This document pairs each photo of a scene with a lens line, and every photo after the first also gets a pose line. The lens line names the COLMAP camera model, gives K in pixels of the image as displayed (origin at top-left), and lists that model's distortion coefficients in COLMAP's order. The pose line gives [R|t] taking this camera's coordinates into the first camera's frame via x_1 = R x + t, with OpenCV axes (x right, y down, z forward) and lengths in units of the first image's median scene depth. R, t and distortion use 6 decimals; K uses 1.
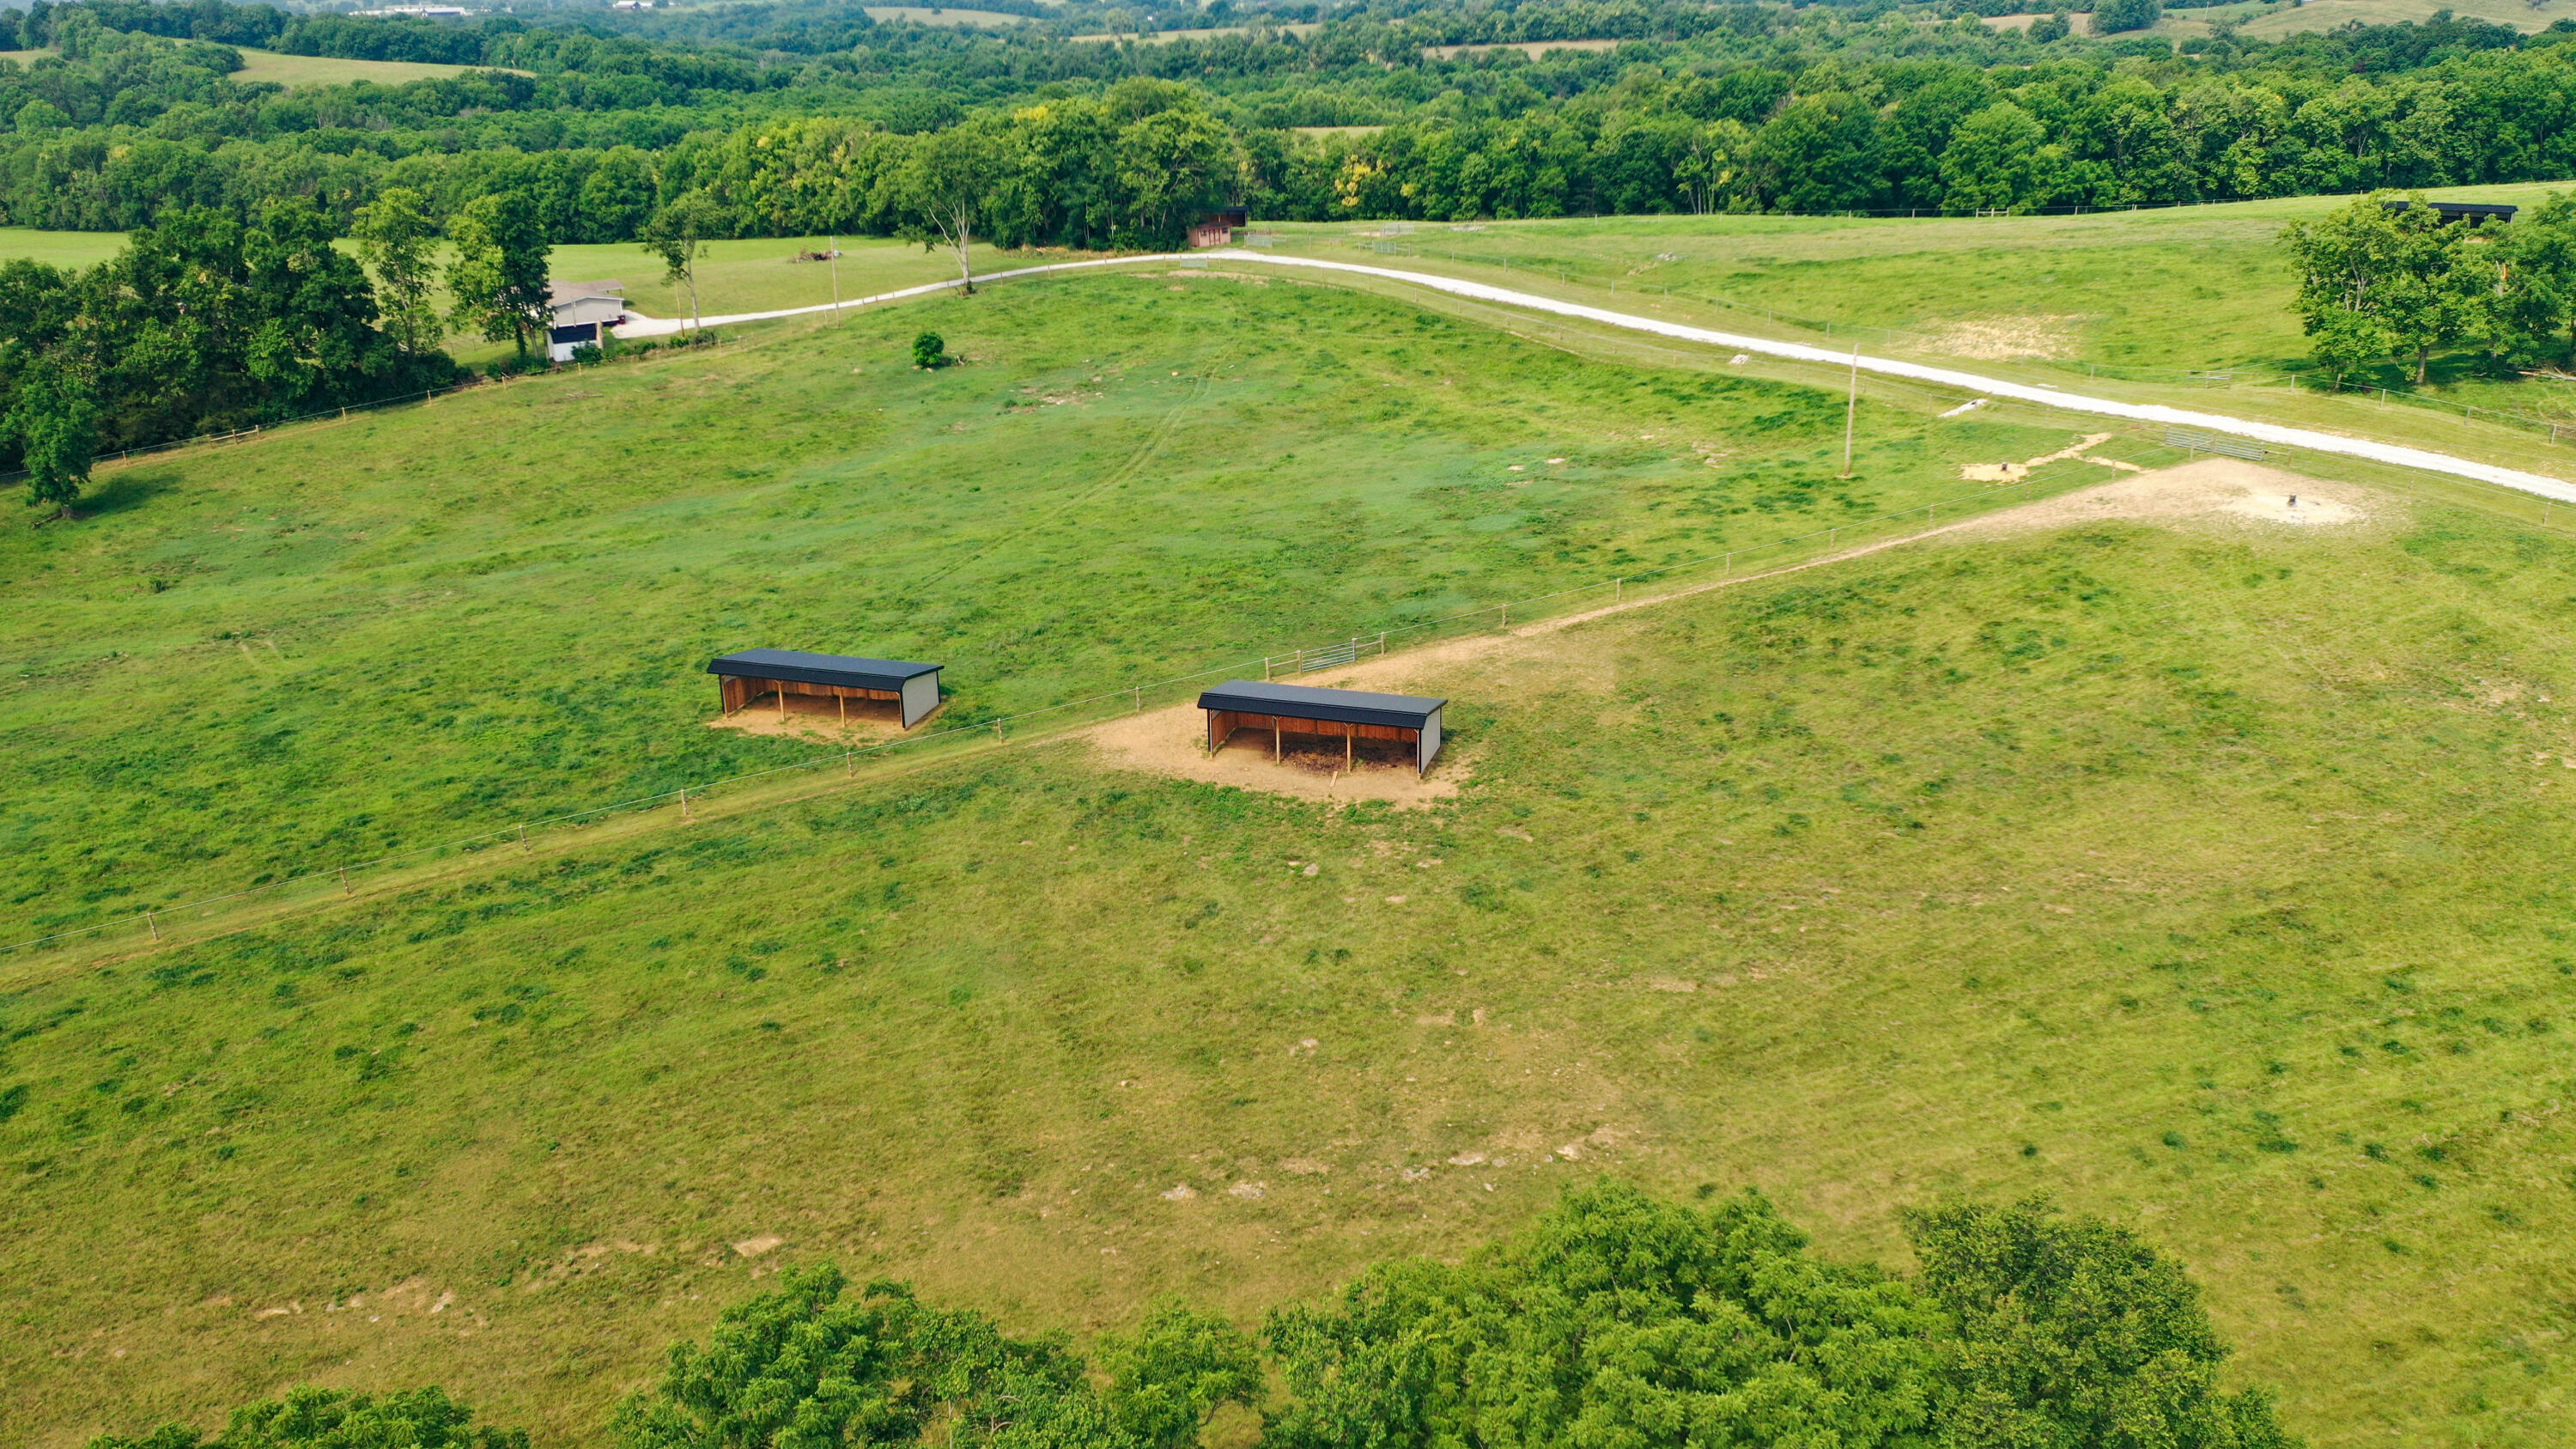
lens RADIAL K [[2087.0, 0, 1288.0], [0, 2087.0, 724.5], [0, 0, 1]] dist [0.008988, 0.004574]
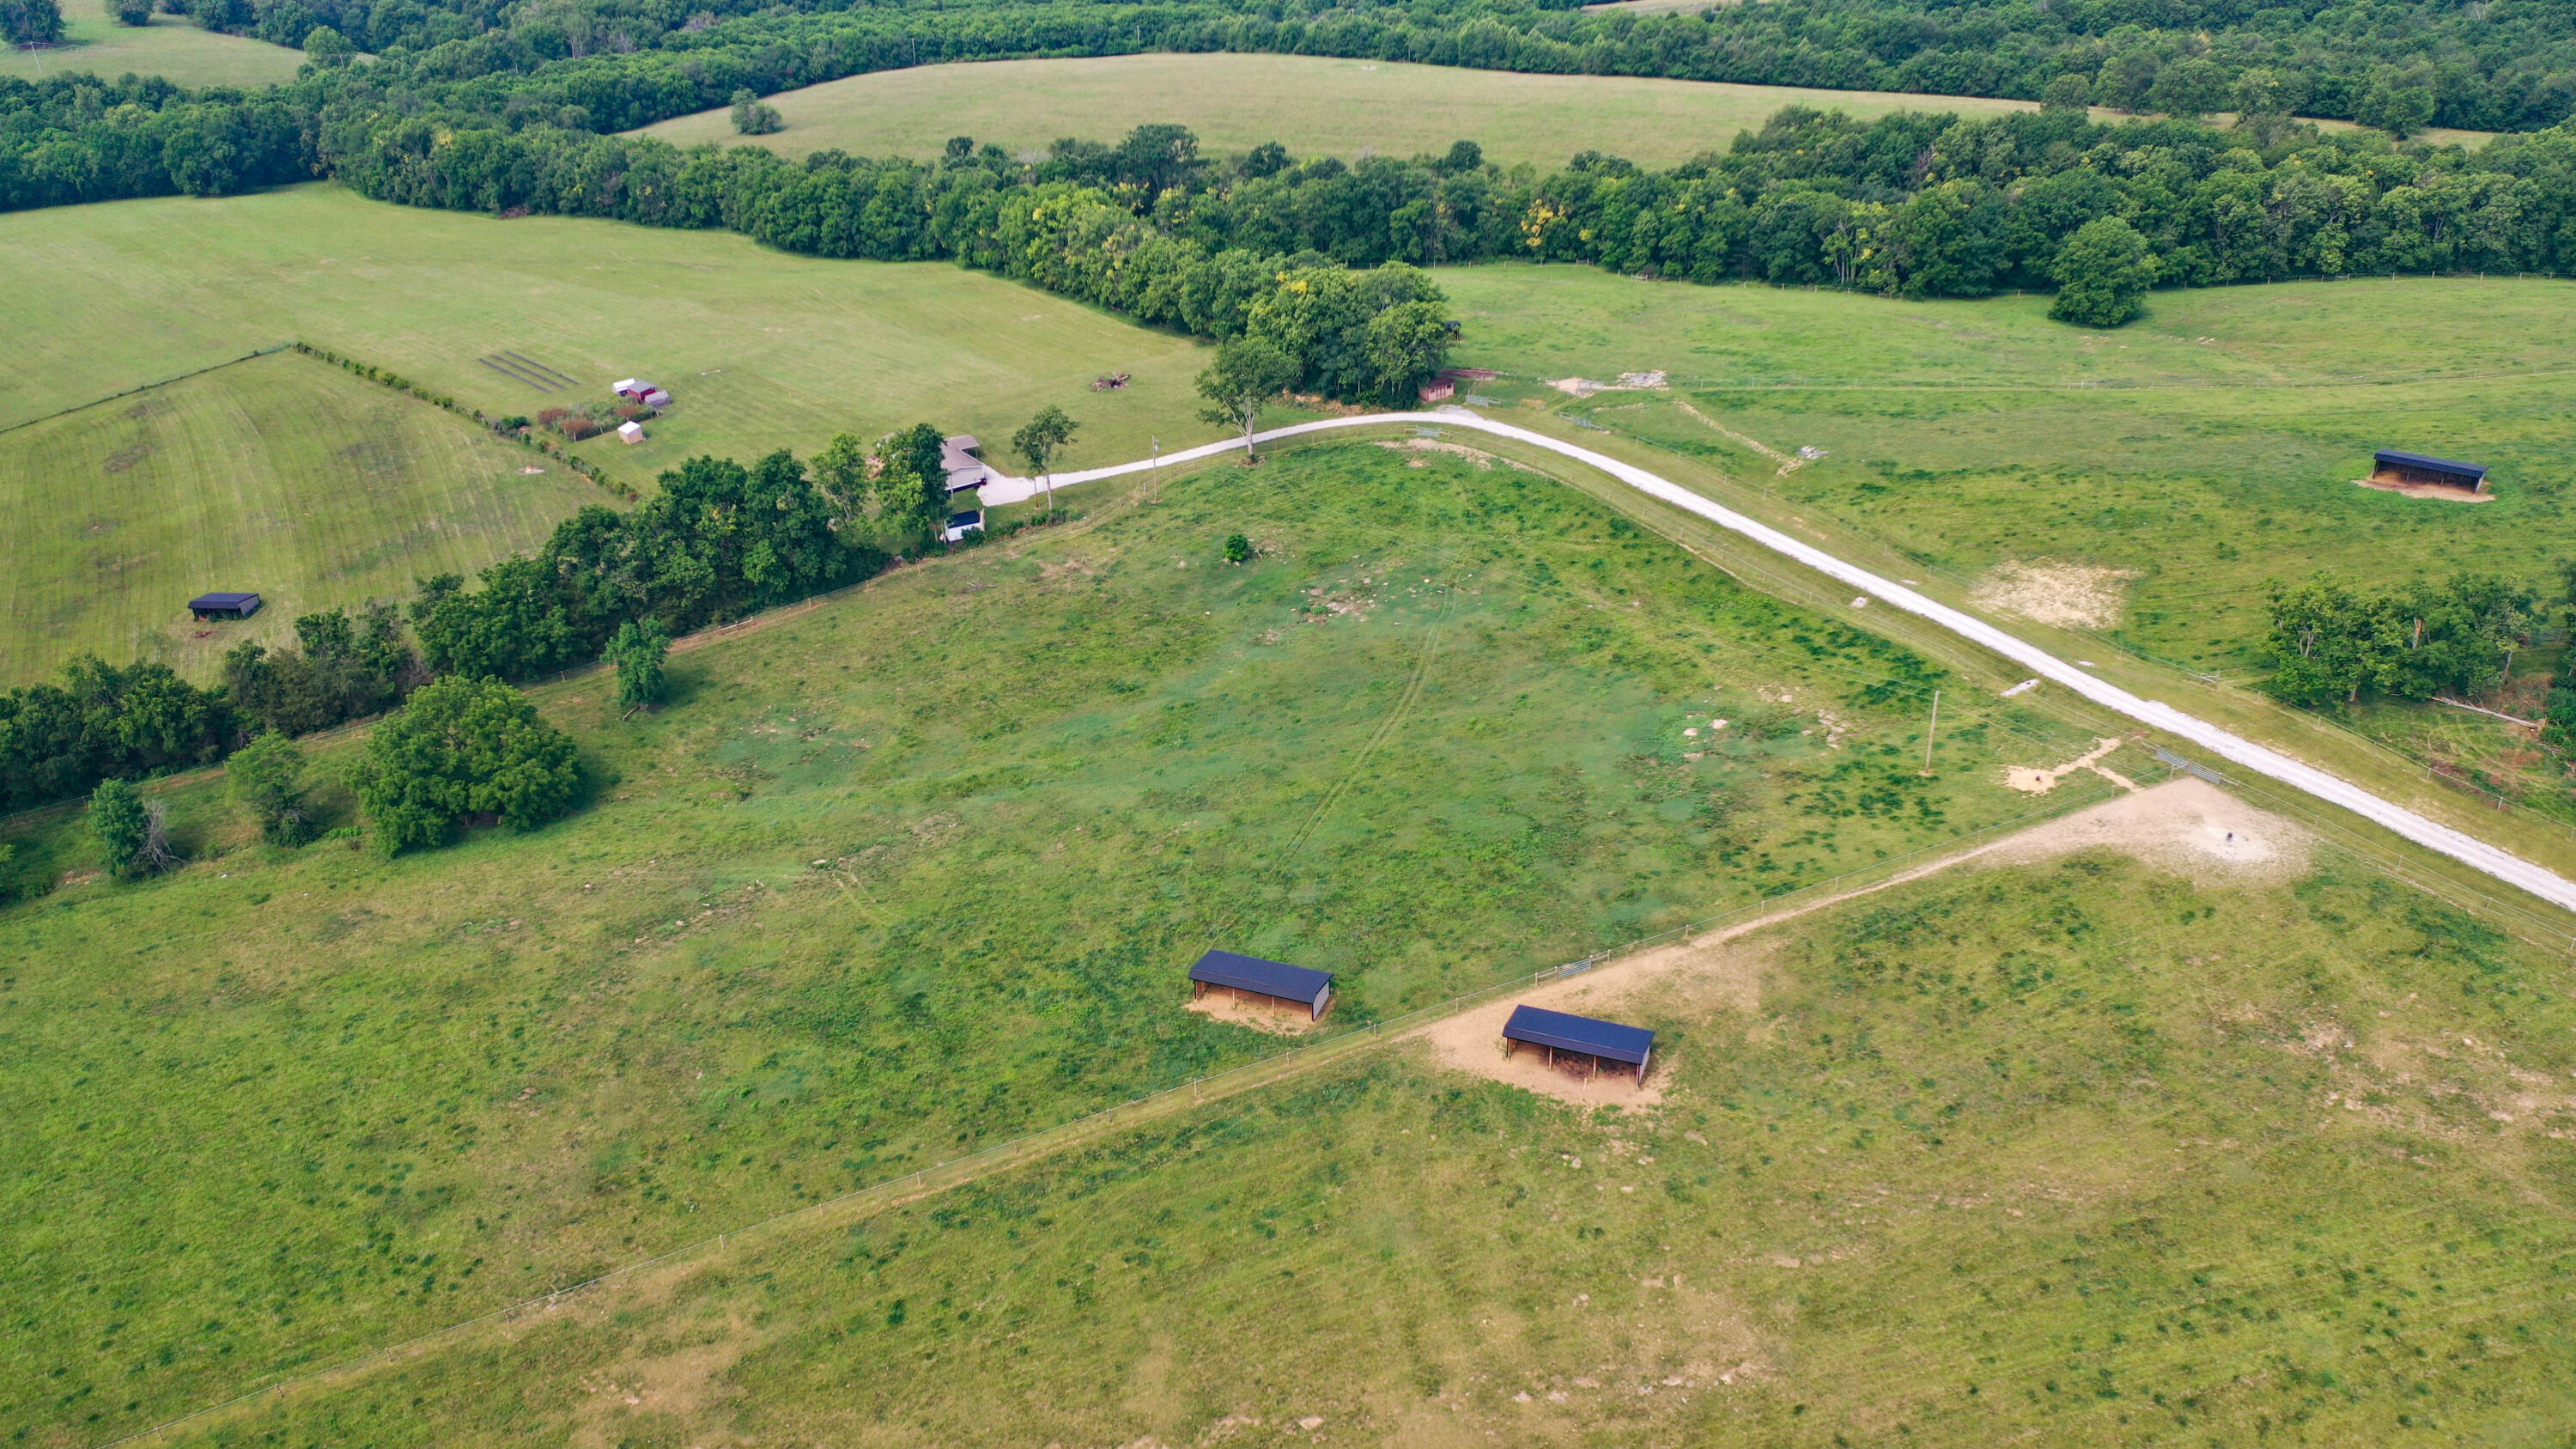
lens RADIAL K [[2087.0, 0, 1288.0], [0, 2087.0, 724.5], [0, 0, 1]] dist [0.008988, 0.004574]
pose [[0.998203, 0.021256, -0.056027, -0.090664], [-0.014242, 0.992336, 0.122742, -0.327608], [0.058207, -0.121724, 0.990856, -0.443809]]
